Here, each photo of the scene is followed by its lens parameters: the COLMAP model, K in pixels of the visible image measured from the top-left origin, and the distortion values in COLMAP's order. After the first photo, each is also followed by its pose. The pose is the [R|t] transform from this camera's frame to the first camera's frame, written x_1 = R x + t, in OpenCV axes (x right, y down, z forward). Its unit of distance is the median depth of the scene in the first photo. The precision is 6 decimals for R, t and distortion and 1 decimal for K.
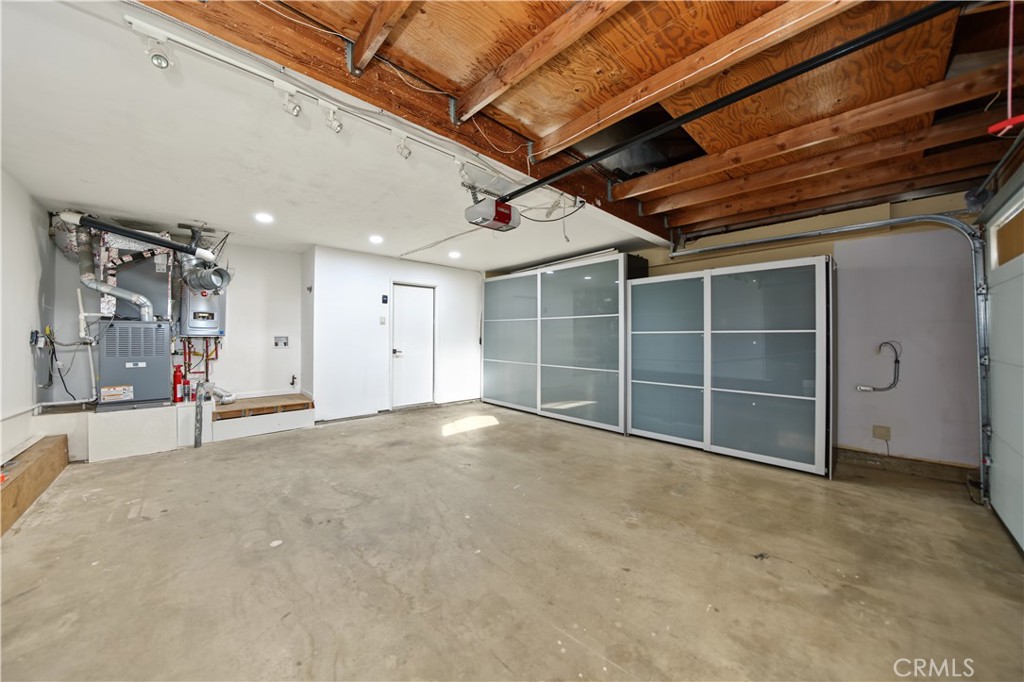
lens RADIAL K [[356.0, 0, 516.1], [0, 356.0, 333.9], [0, 0, 1]] dist [-0.022843, 0.001178]
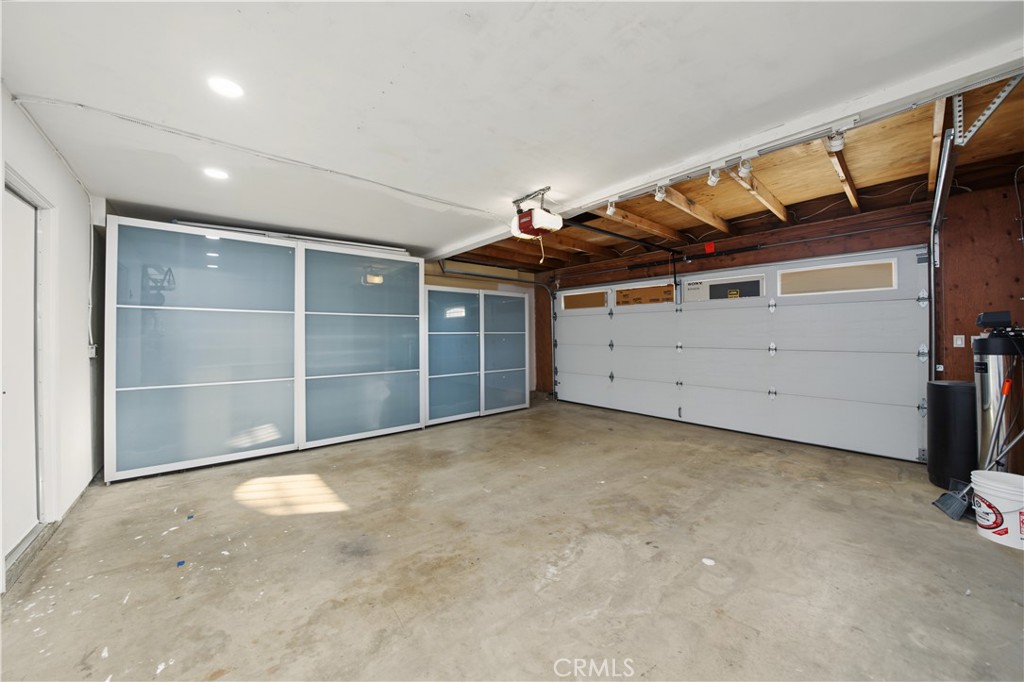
lens RADIAL K [[356.0, 0, 515.5], [0, 356.0, 335.4], [0, 0, 1]] dist [-0.022843, 0.001178]
pose [[0.045860, -0.004262, 0.998939, -1.050464], [-0.001629, 0.999989, 0.004341, -0.002354], [-0.998947, -0.001826, 0.045852, 0.943828]]
